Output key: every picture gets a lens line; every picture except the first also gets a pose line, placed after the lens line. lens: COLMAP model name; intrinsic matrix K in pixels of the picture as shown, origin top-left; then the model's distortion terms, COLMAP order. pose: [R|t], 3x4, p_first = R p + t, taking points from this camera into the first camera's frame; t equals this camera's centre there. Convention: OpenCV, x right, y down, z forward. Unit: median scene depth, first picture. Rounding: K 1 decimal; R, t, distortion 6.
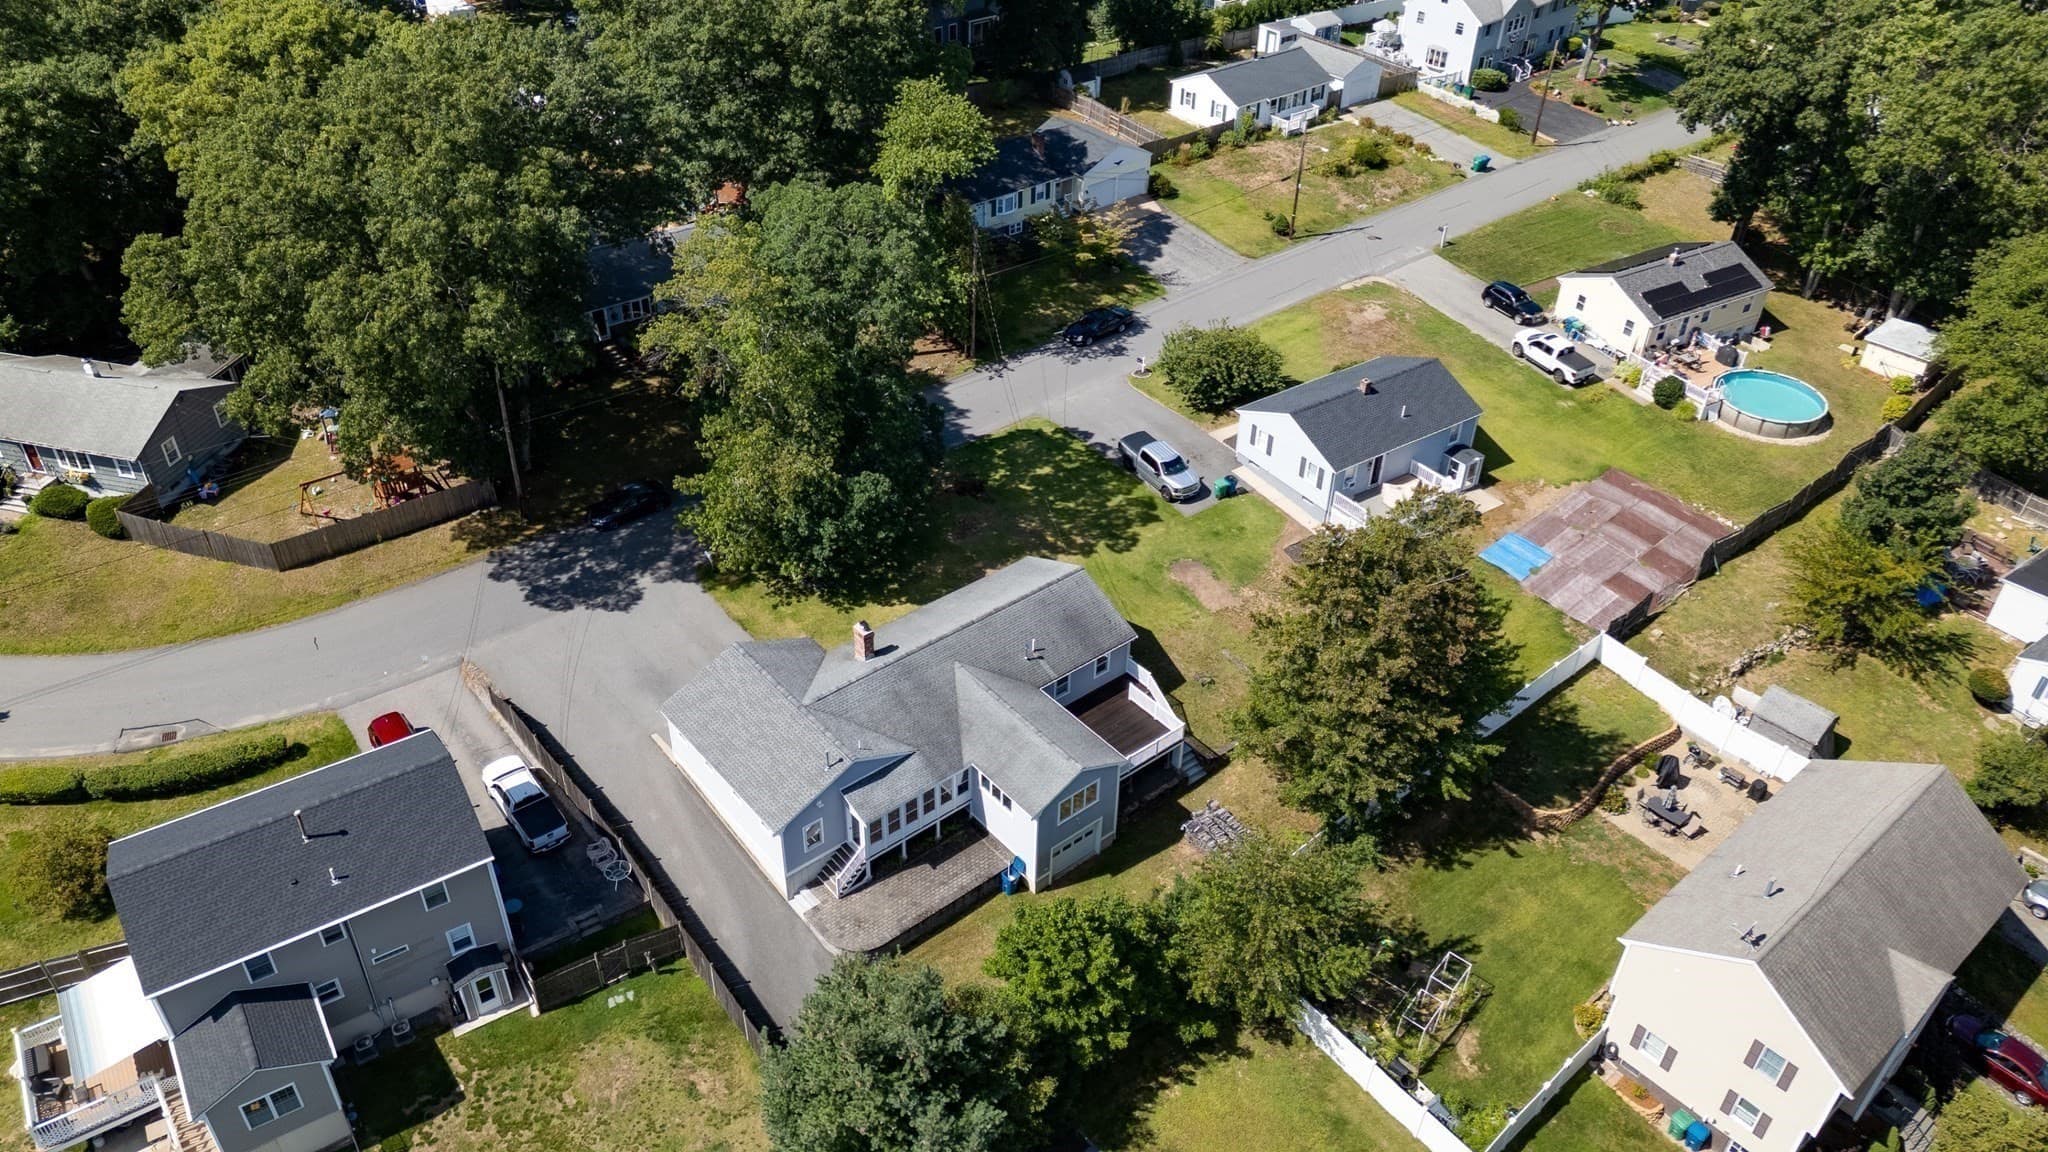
lens RADIAL K [[1505.6, 0, 1024.0], [0, 1505.6, 576.0], [0, 0, 1]] dist [0.120299, -0.170263]
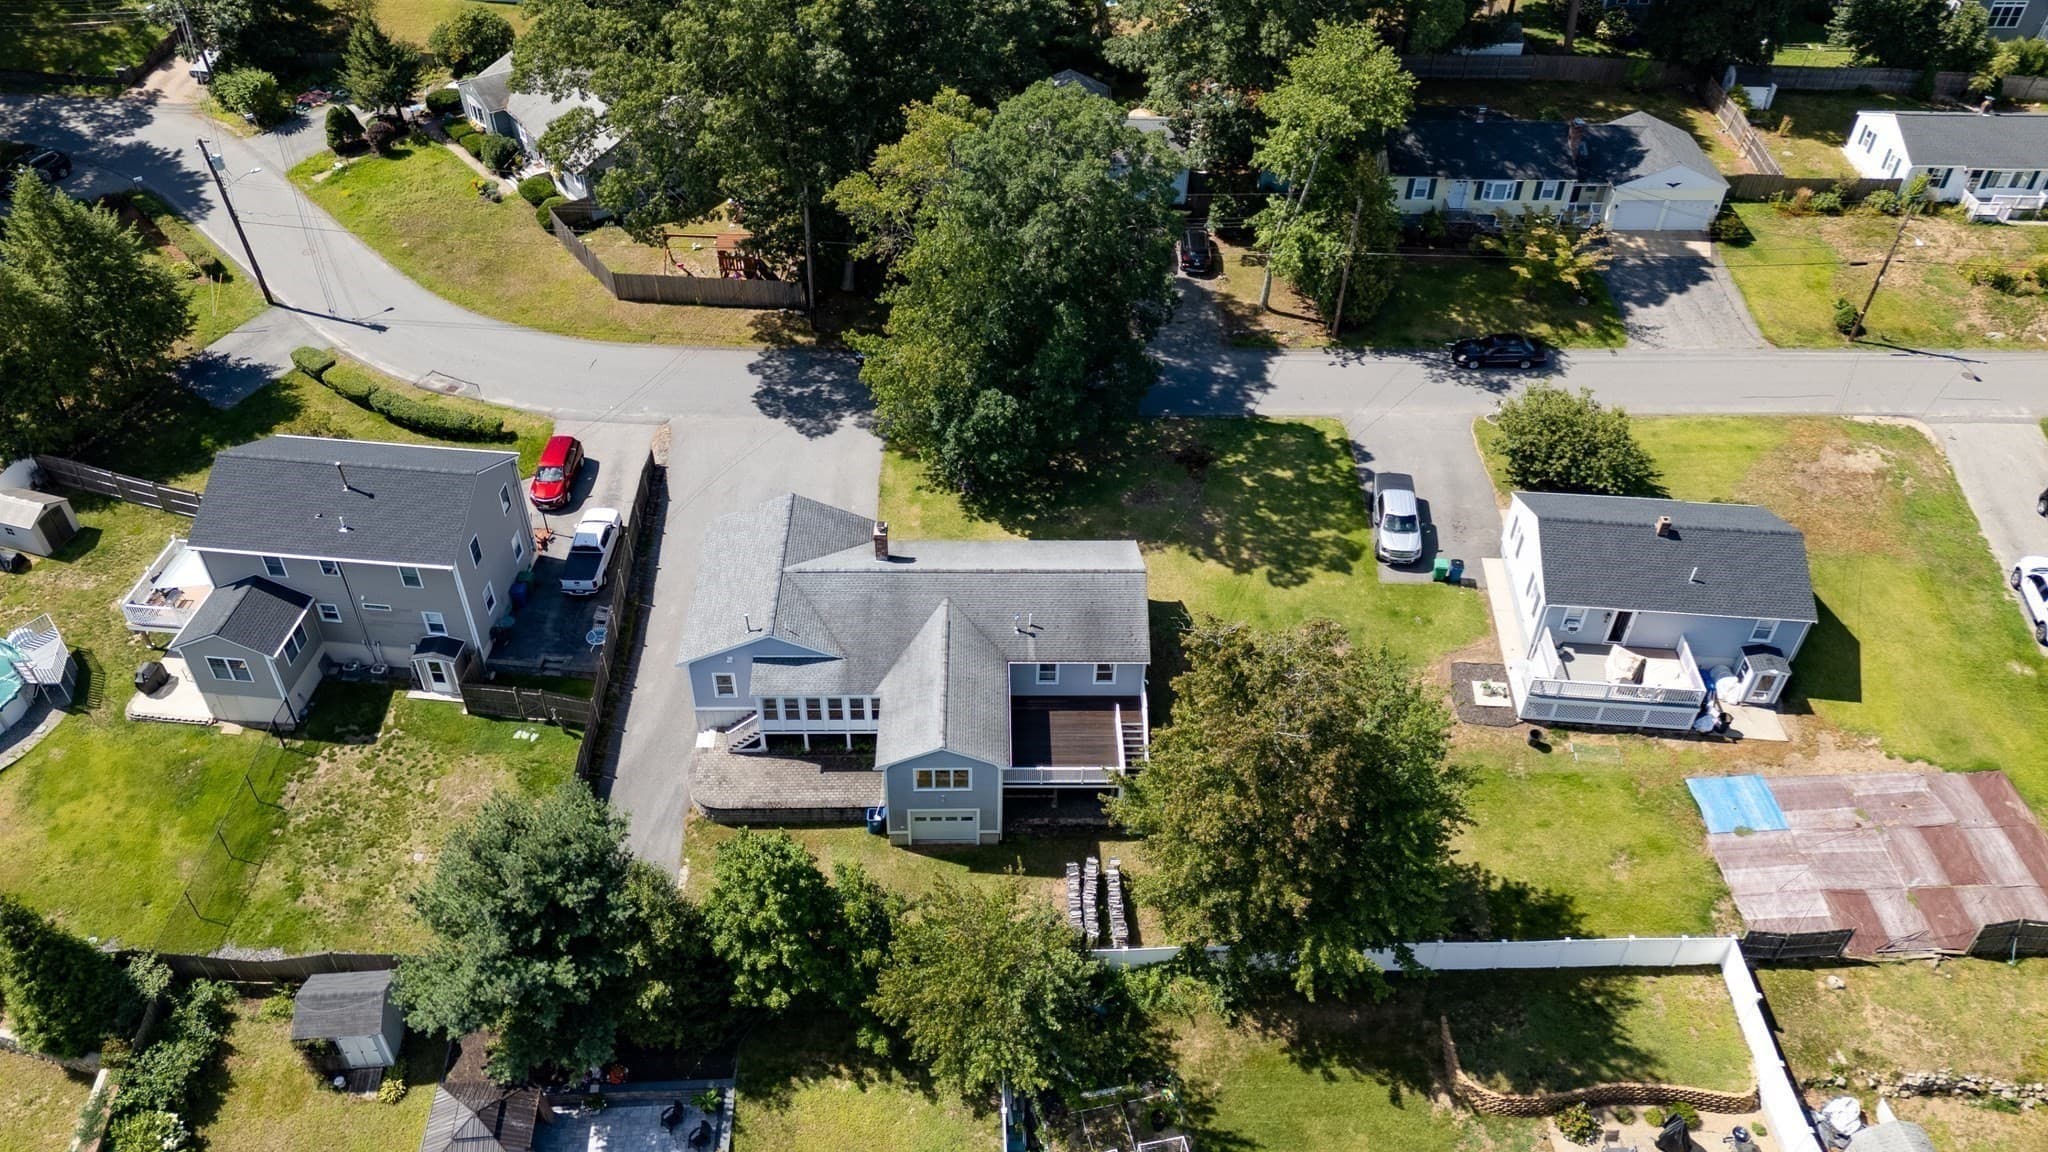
lens RADIAL K [[1505.8, 0, 1012.8], [0, 1505.8, 577.4], [0, 0, 1]] dist [0.075870, -0.063621]
pose [[0.781769, 0.409387, -0.470361, 0.345153], [-0.377999, 0.911041, 0.164682, -0.103458], [0.495937, 0.049052, 0.866972, 0.144690]]
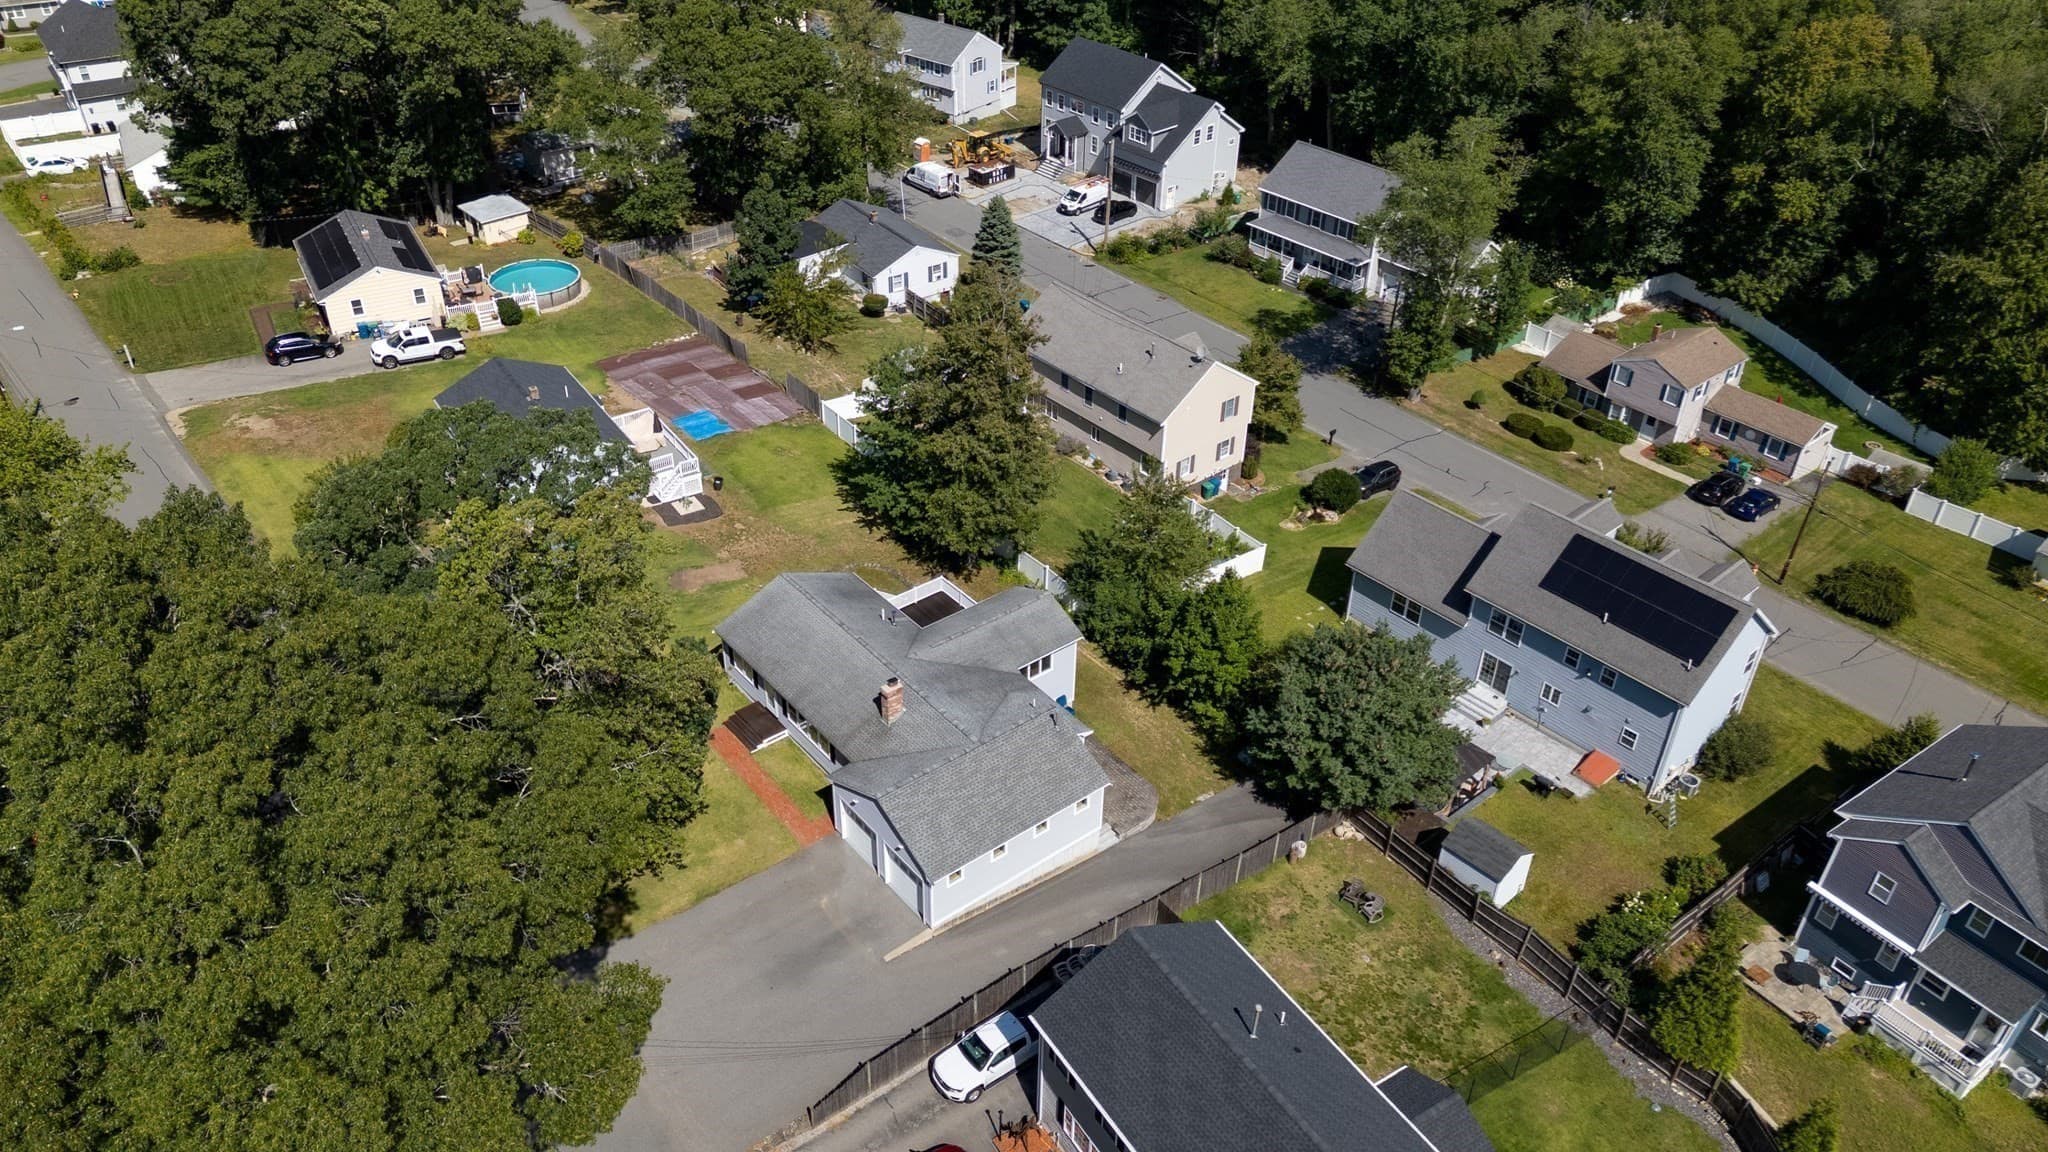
lens RADIAL K [[1505.8, 0, 1012.8], [0, 1505.8, 577.4], [0, 0, 1]] dist [0.075870, -0.063621]
pose [[0.018577, -0.591065, 0.806410, -0.672521], [0.586279, 0.659774, 0.470081, -0.337748], [-0.809896, 0.464049, 0.358785, 0.428161]]
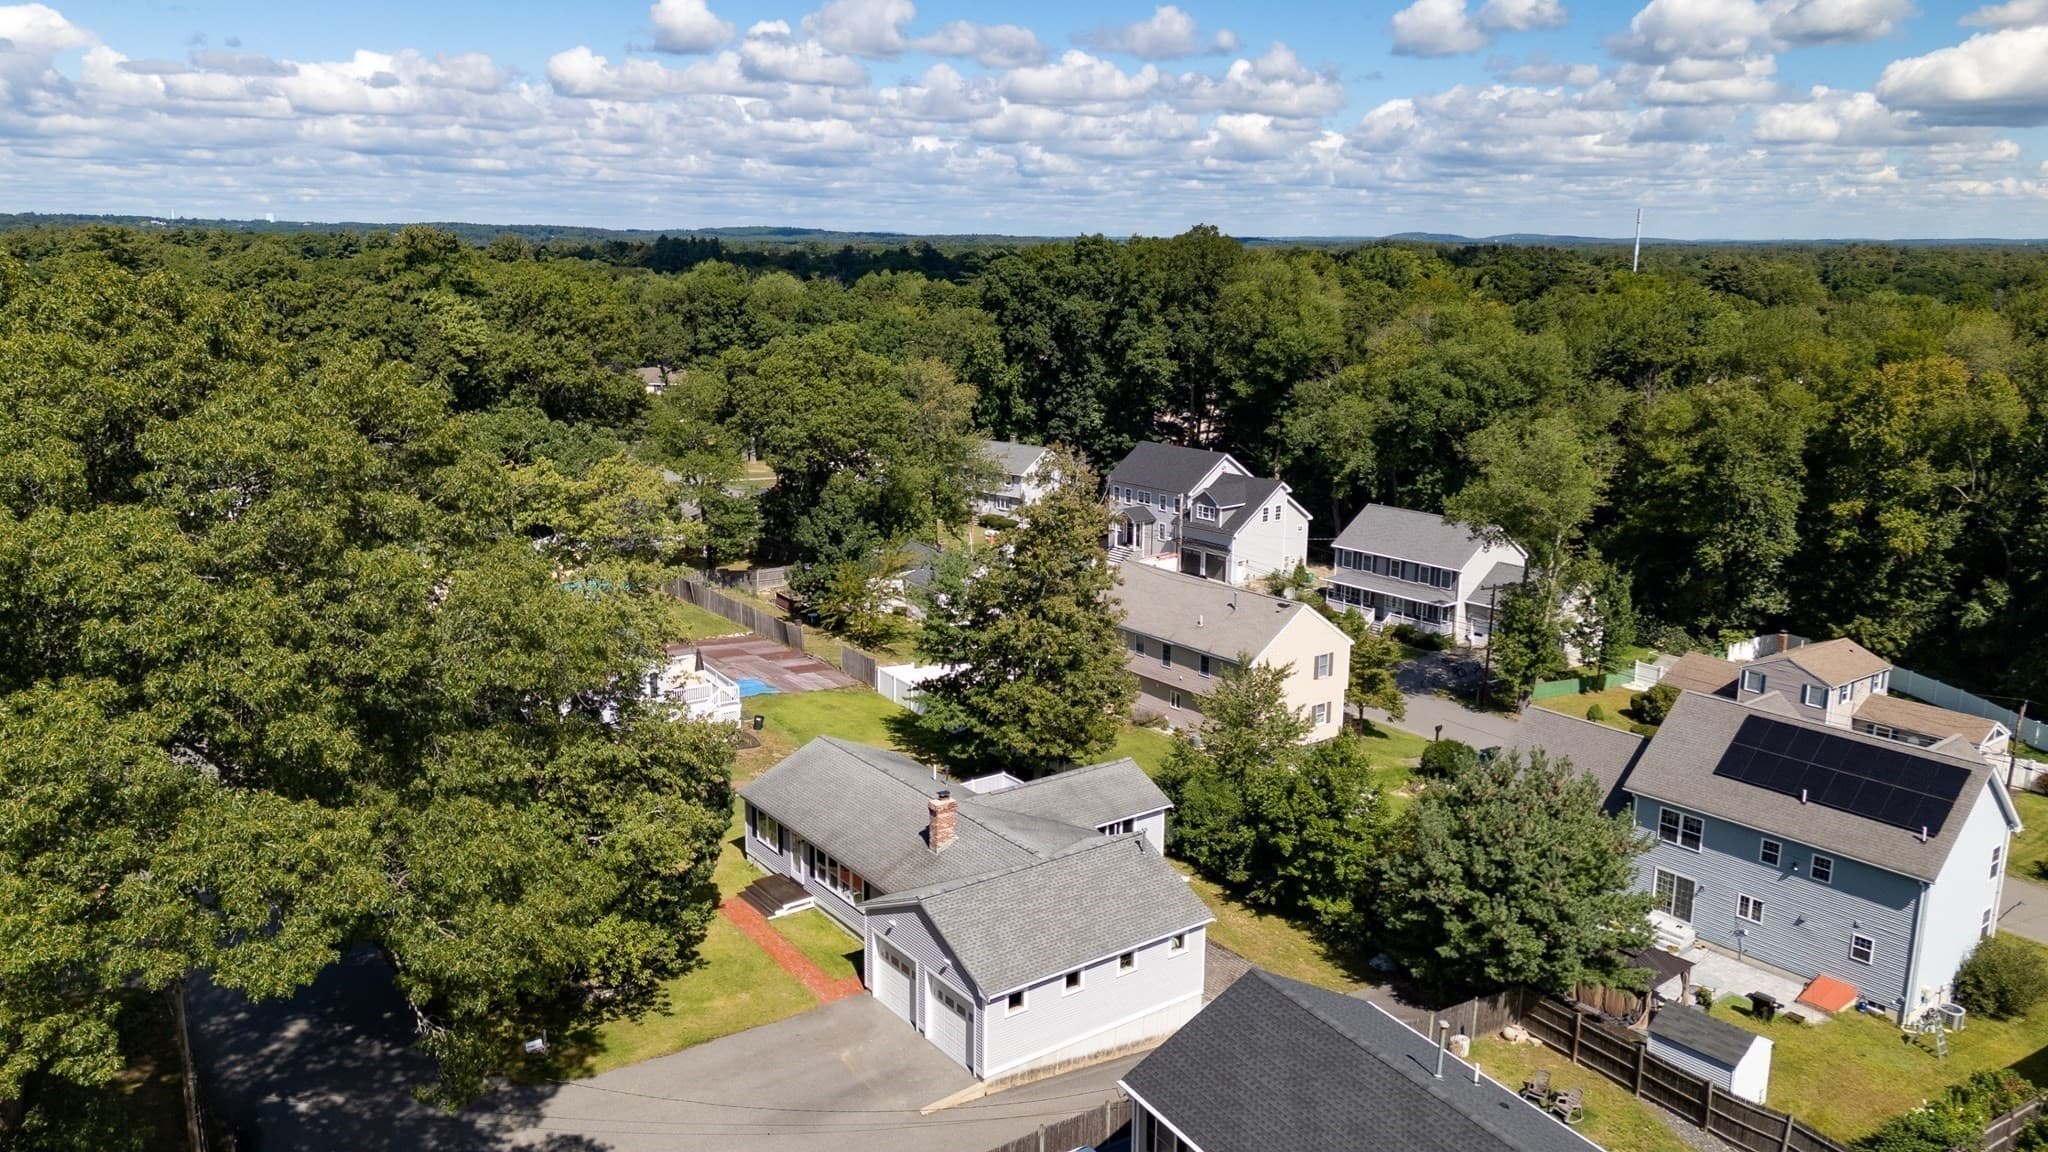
lens RADIAL K [[1505.8, 0, 1012.8], [0, 1505.8, 577.4], [0, 0, 1]] dist [0.075870, -0.063621]
pose [[0.059430, -0.233477, 0.970544, -0.680549], [0.589505, 0.792827, 0.154627, -0.132929], [-0.805576, 0.562951, 0.184753, 0.584542]]
